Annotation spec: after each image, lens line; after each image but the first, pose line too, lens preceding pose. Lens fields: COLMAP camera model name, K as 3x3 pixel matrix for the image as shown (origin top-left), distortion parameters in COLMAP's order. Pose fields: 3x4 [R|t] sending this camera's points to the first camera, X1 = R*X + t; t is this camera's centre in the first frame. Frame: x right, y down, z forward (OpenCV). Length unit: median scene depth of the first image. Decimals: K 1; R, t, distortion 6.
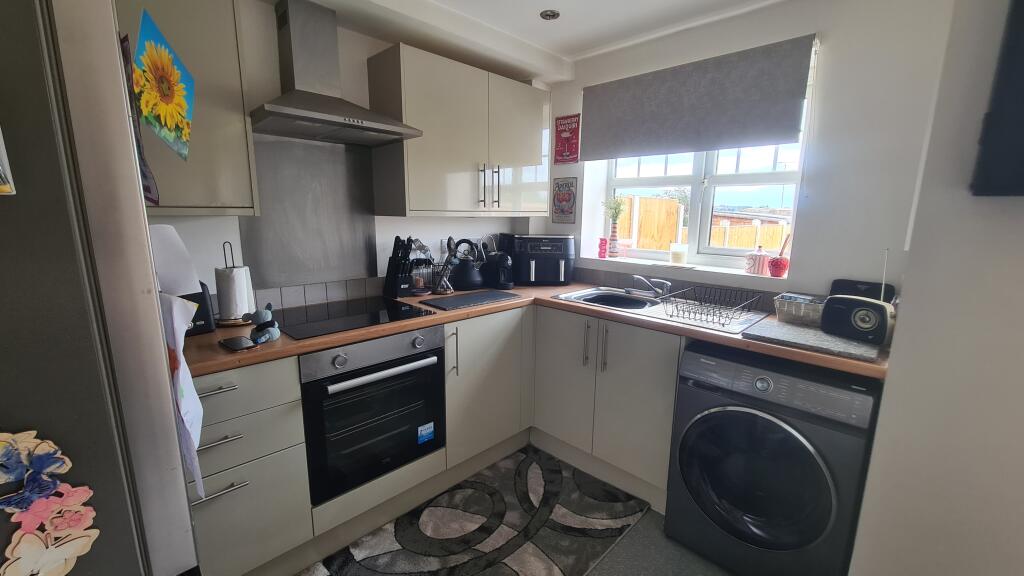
lens RADIAL K [[416.3, 0, 520.9], [0, 416.3, 290.7], [0, 0, 1]] dist [-0.000642, -0.001063]
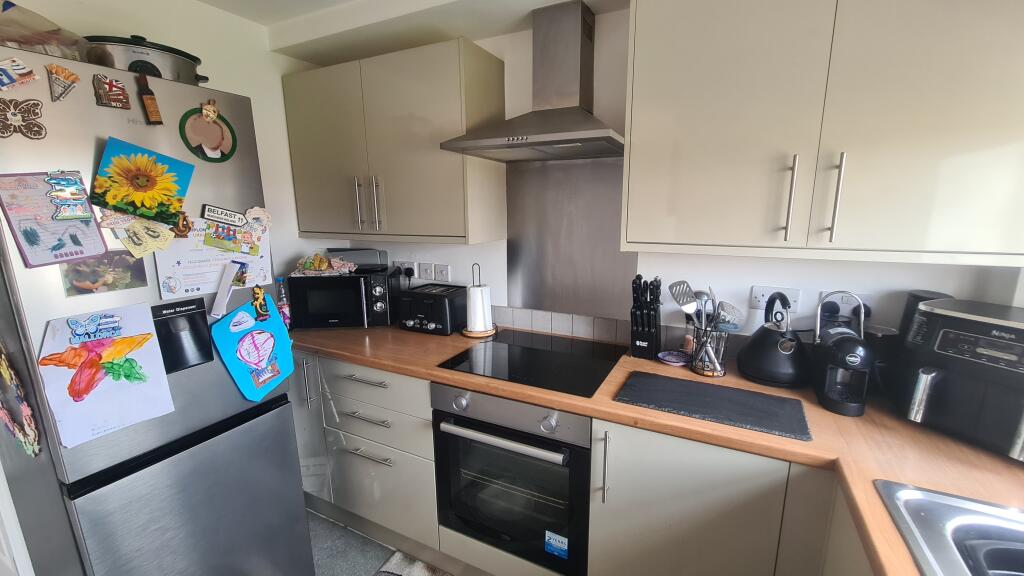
lens RADIAL K [[416.3, 0, 525.3], [0, 416.3, 289.9], [0, 0, 1]] dist [-0.000642, -0.001063]
pose [[0.308535, 0.172963, -0.935356, 0.338211], [-0.165906, 0.978042, 0.126131, -0.170091], [0.936633, 0.116265, 0.330456, 0.599028]]
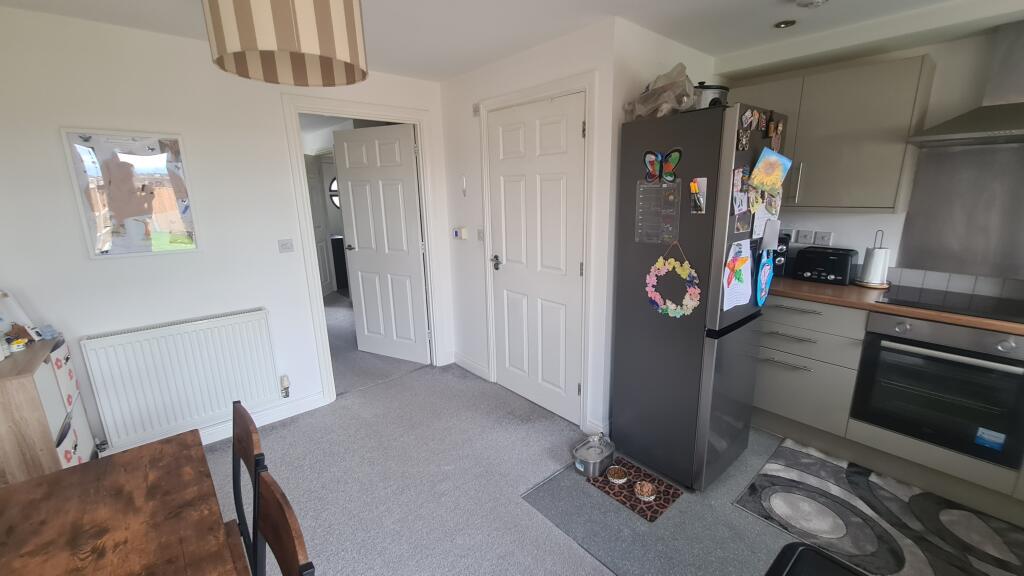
lens RADIAL K [[416.3, 0, 526.7], [0, 416.3, 289.7], [0, 0, 1]] dist [-0.000642, -0.001063]
pose [[-0.071782, 0.223059, -0.972159, 0.672874], [-0.174449, 0.956842, 0.232425, -0.032806], [0.982046, 0.186276, -0.029771, -0.108424]]
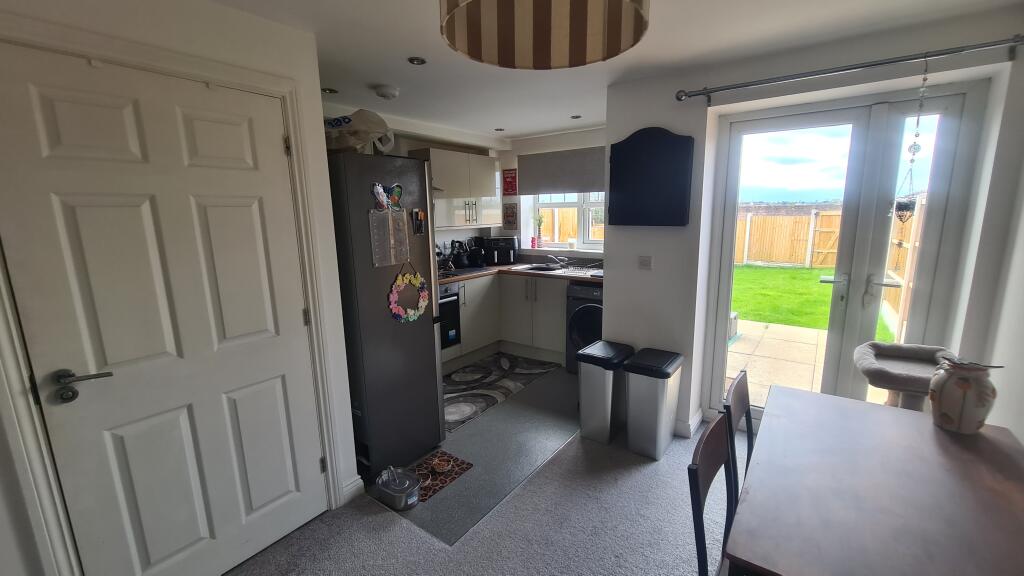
lens RADIAL K [[416.3, 0, 518.1], [0, 416.3, 292.2], [0, 0, 1]] dist [-0.000642, -0.001063]
pose [[0.989976, -0.056343, 0.129511, -0.147860], [0.055887, 0.998411, 0.007162, 0.123720], [-0.129708, 0.000148, 0.991552, -1.012727]]
